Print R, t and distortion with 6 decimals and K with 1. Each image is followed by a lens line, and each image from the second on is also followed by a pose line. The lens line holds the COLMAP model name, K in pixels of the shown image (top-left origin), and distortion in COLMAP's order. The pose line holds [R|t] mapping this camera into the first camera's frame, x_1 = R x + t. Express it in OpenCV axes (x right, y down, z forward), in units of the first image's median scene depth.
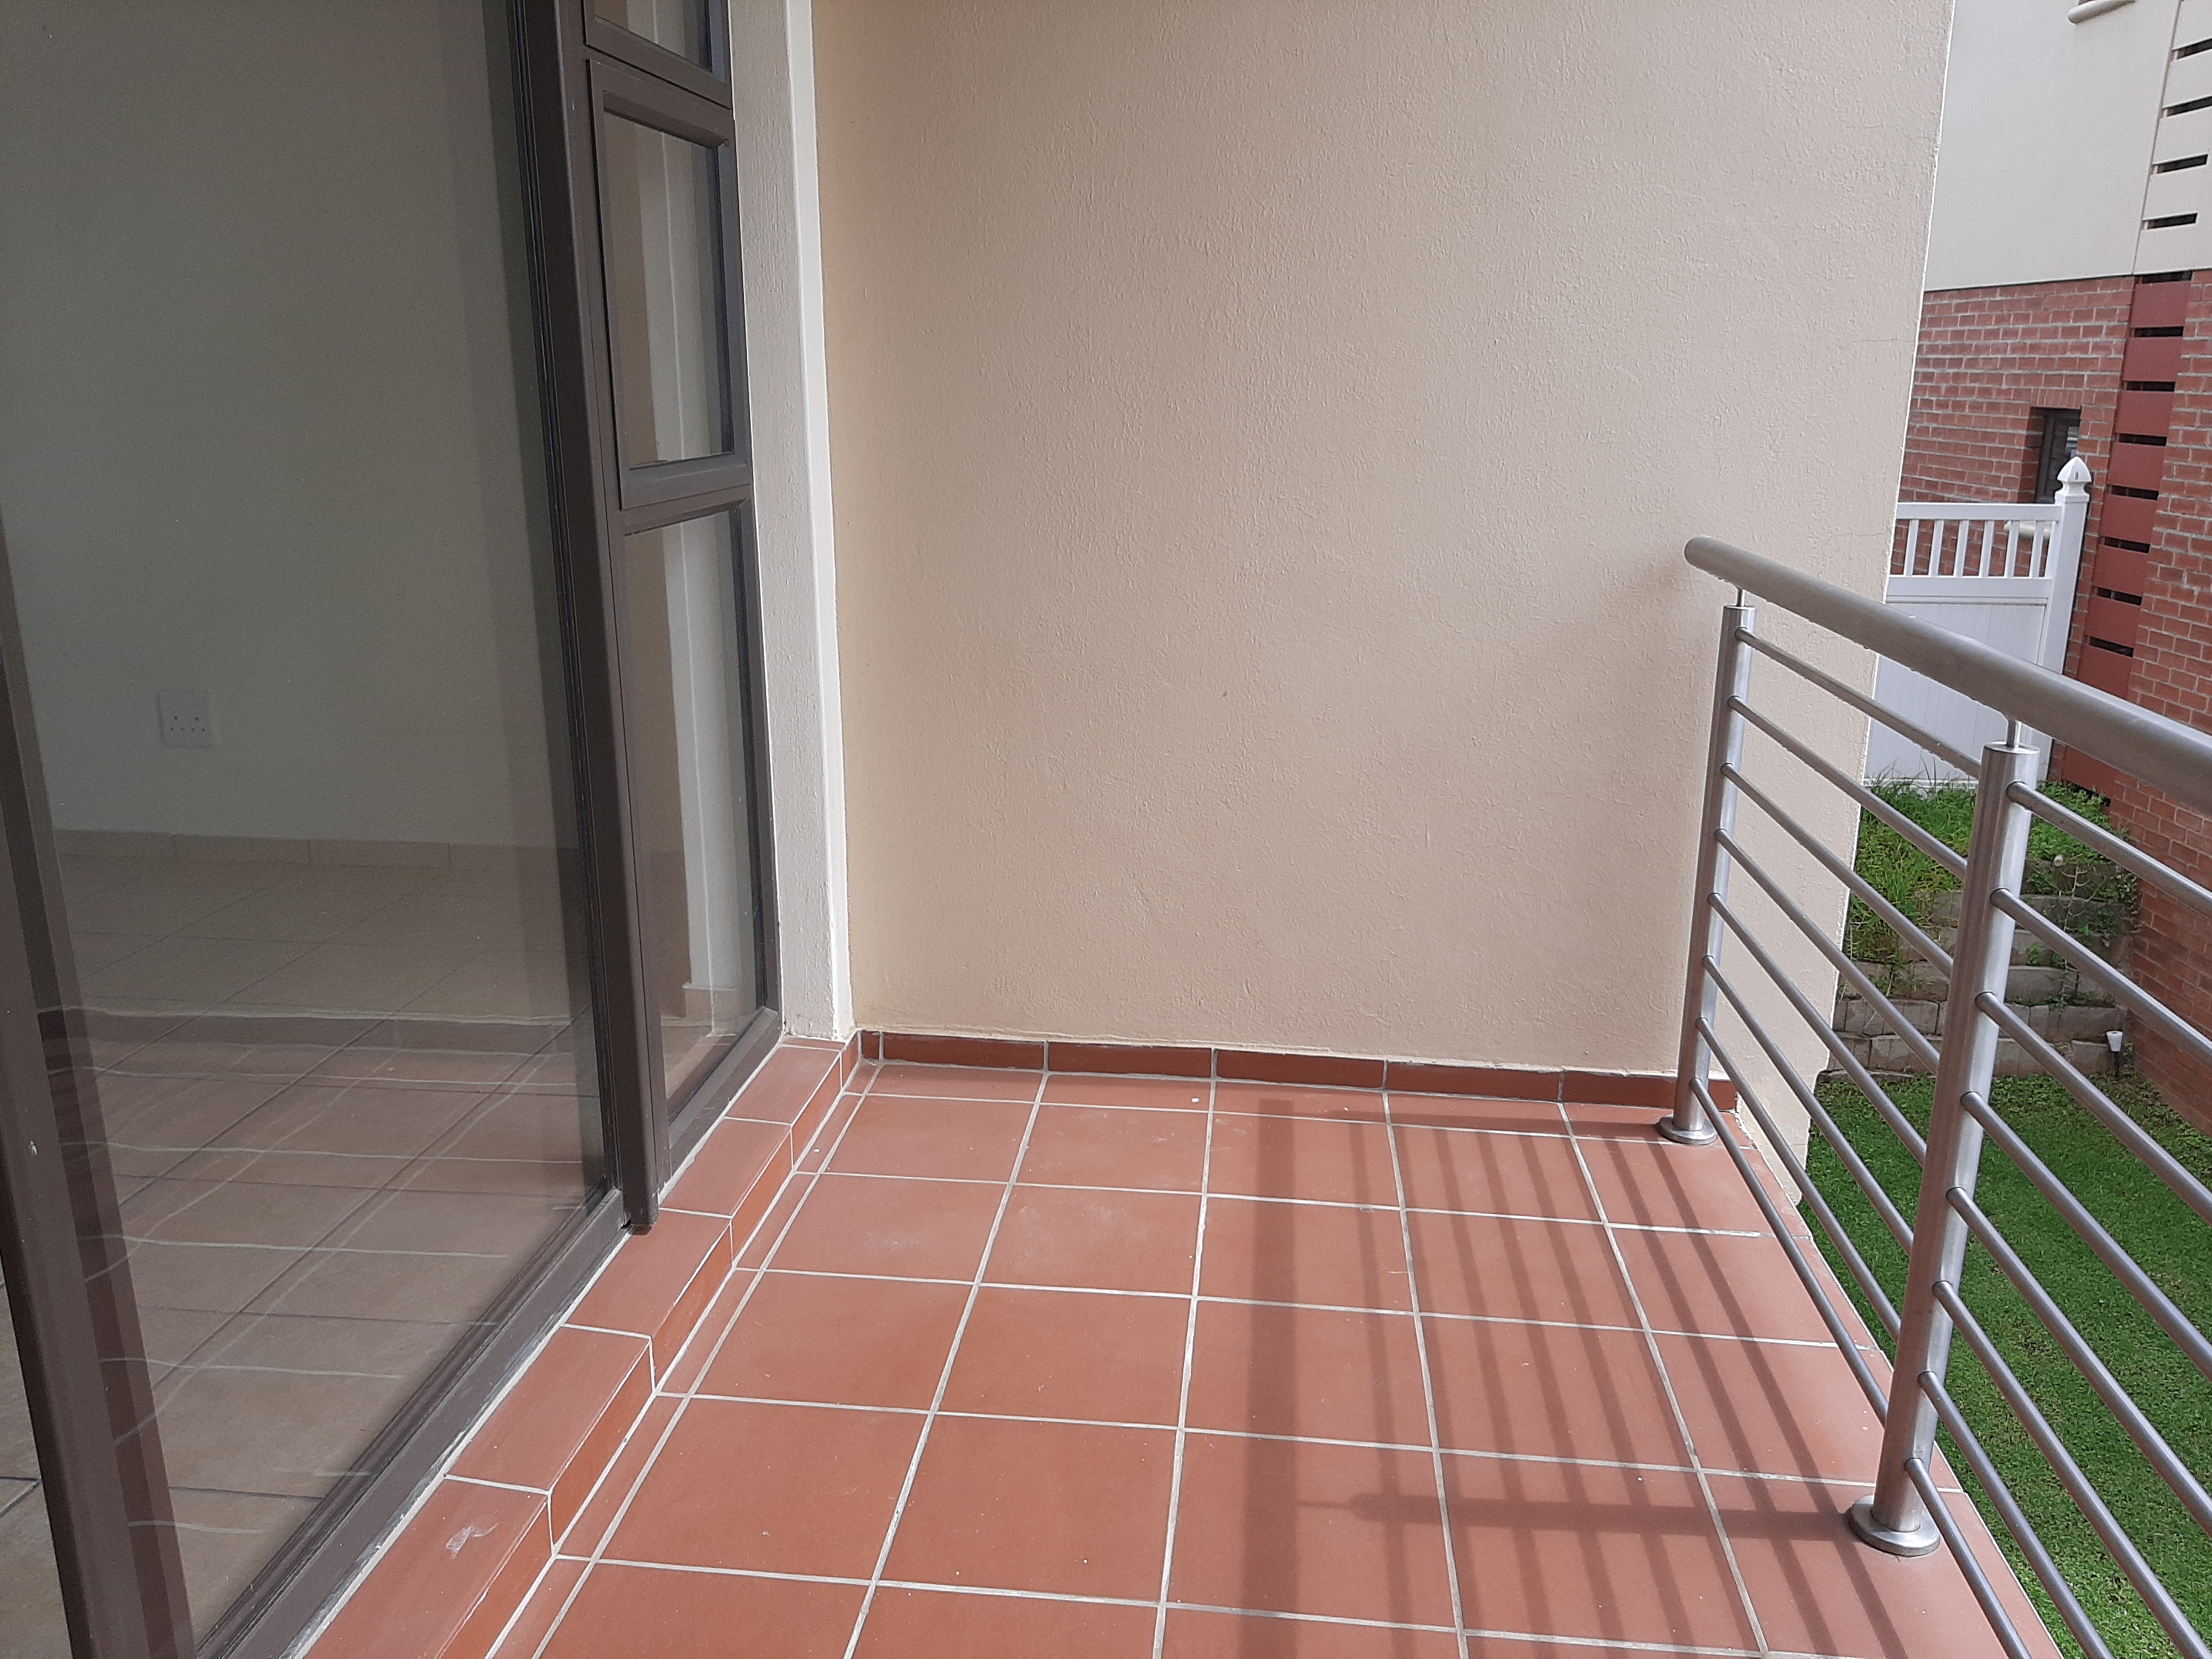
lens RADIAL K [[1738.8, 0, 1111.3], [0, 1738.8, 833.4], [0, 0, 1]] dist [0.067734, -0.084587]
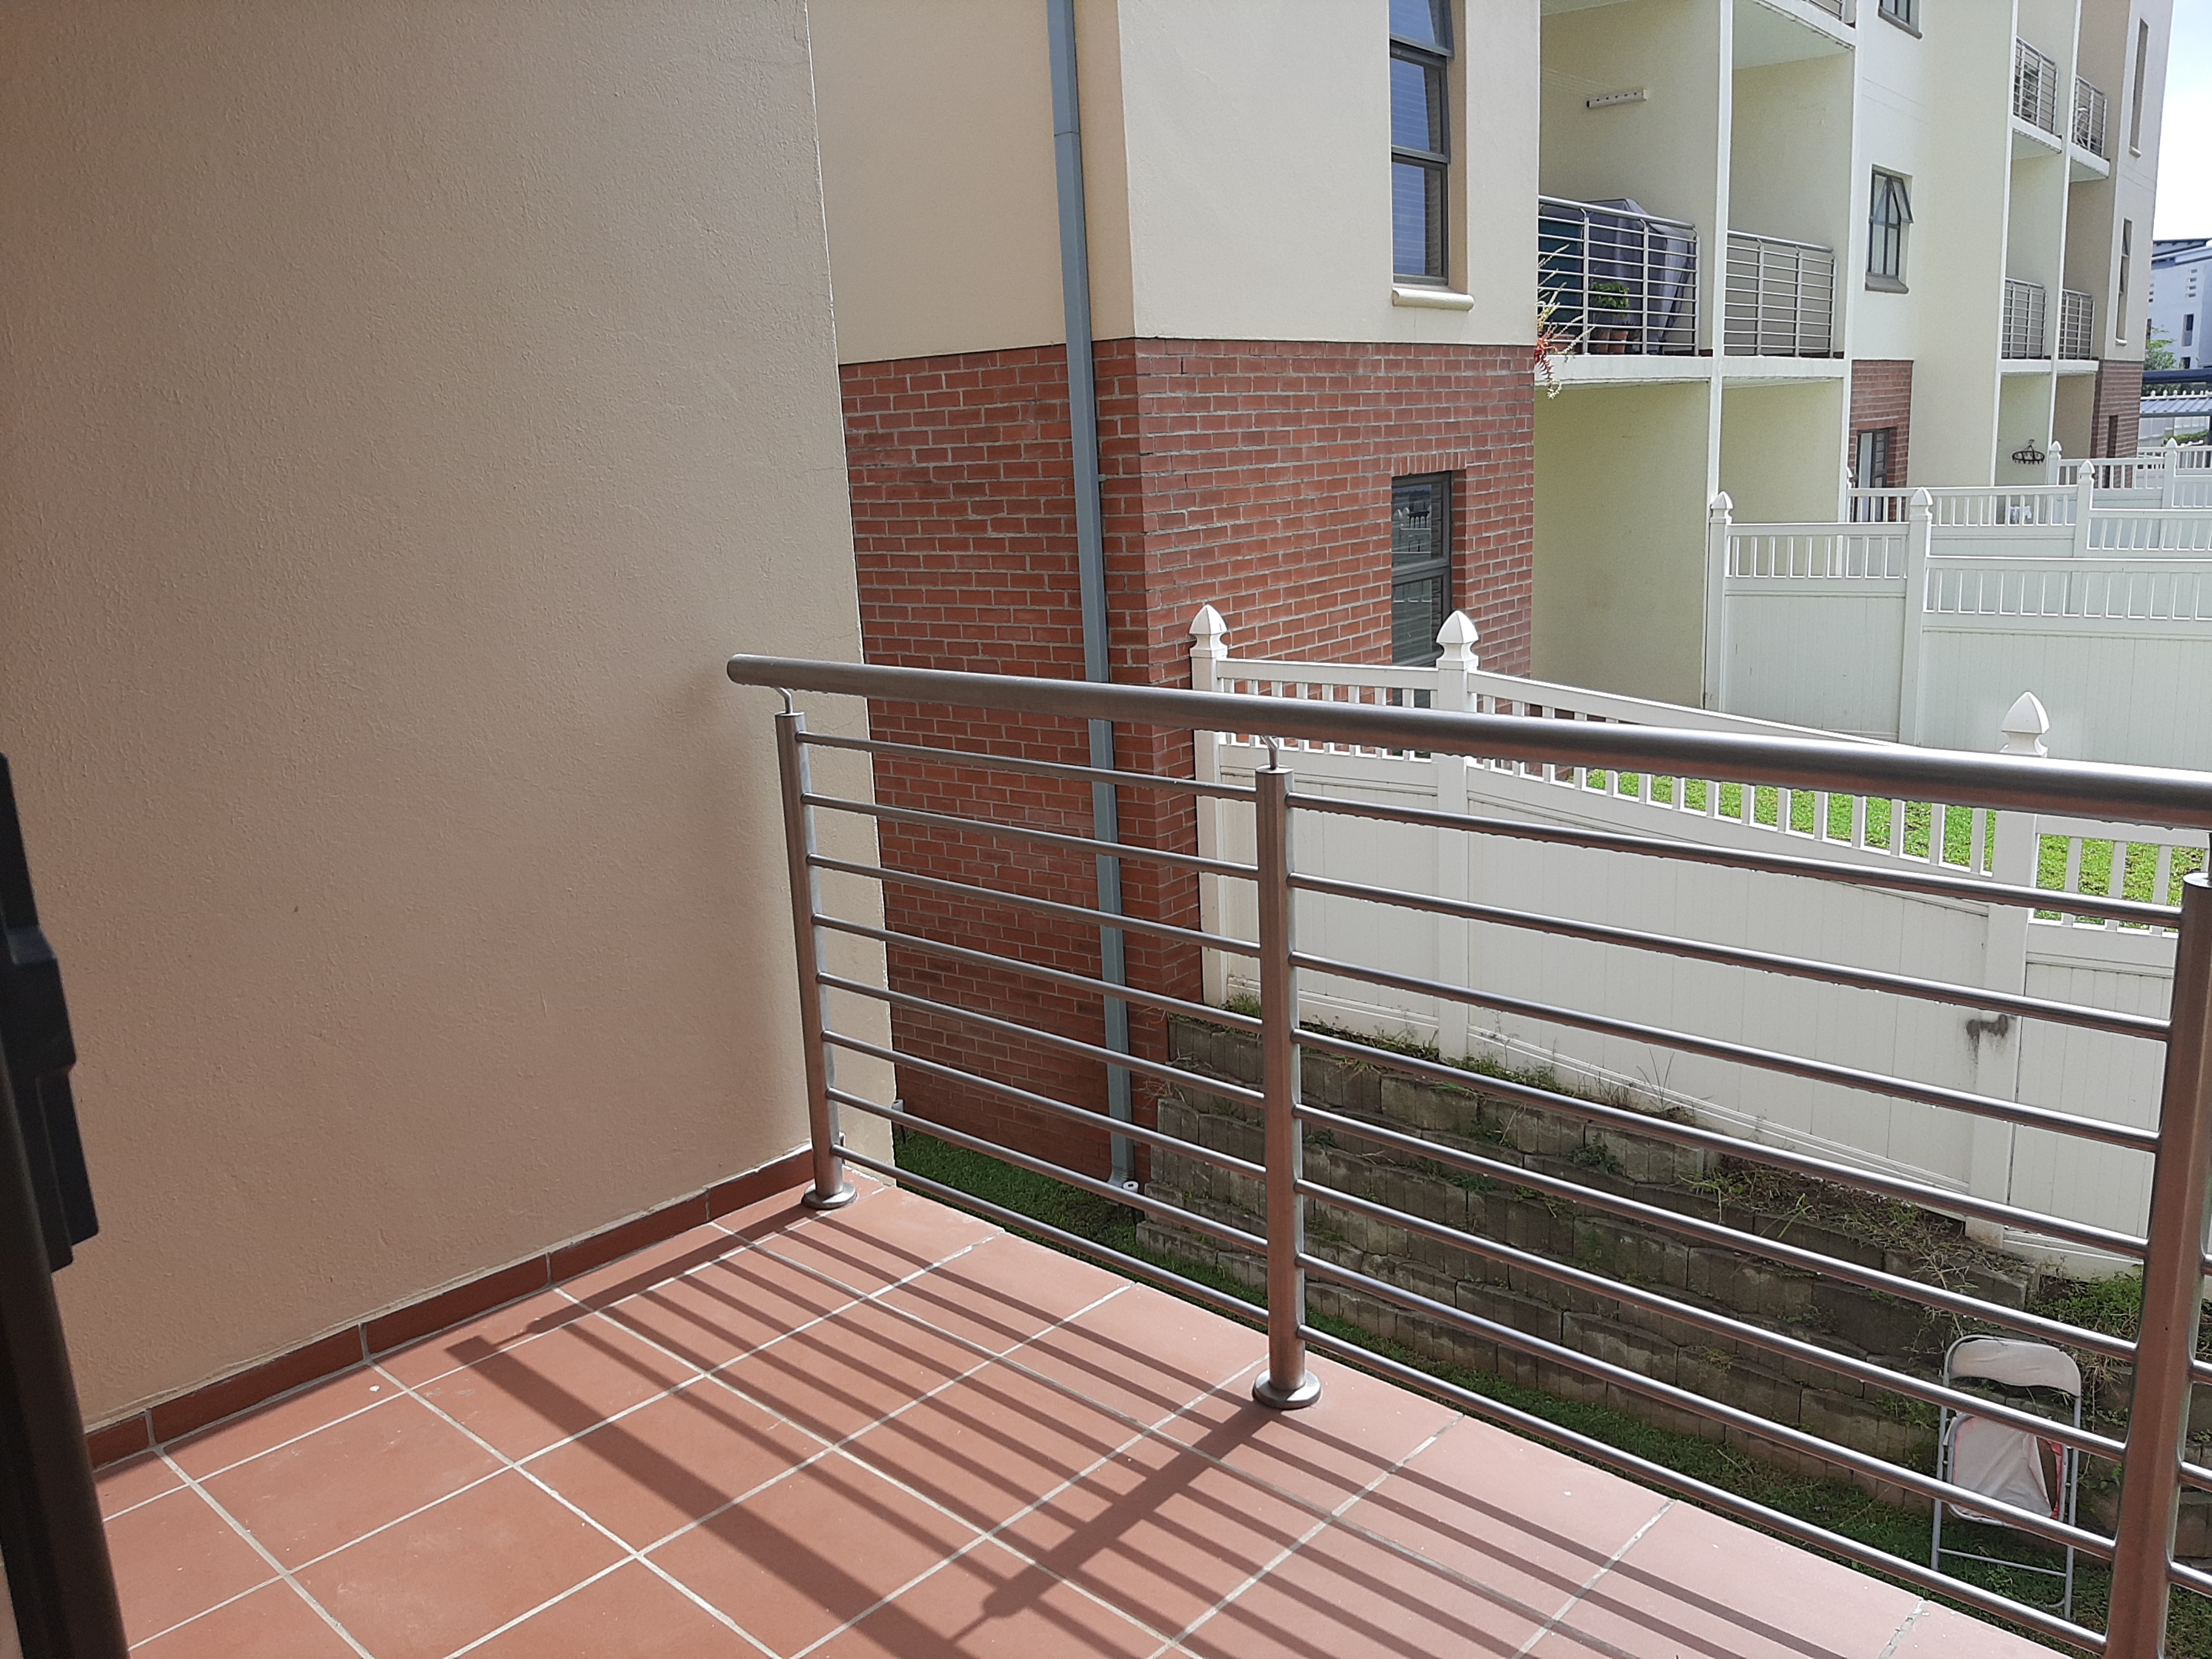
lens RADIAL K [[1738.8, 0, 1116.1], [0, 1738.8, 831.2], [0, 0, 1]] dist [0.067734, -0.084587]
pose [[0.599107, -0.210854, 0.772406, -0.366193], [0.256347, 0.964434, 0.064442, -0.074142], [-0.758523, 0.159396, 0.631851, 0.164867]]
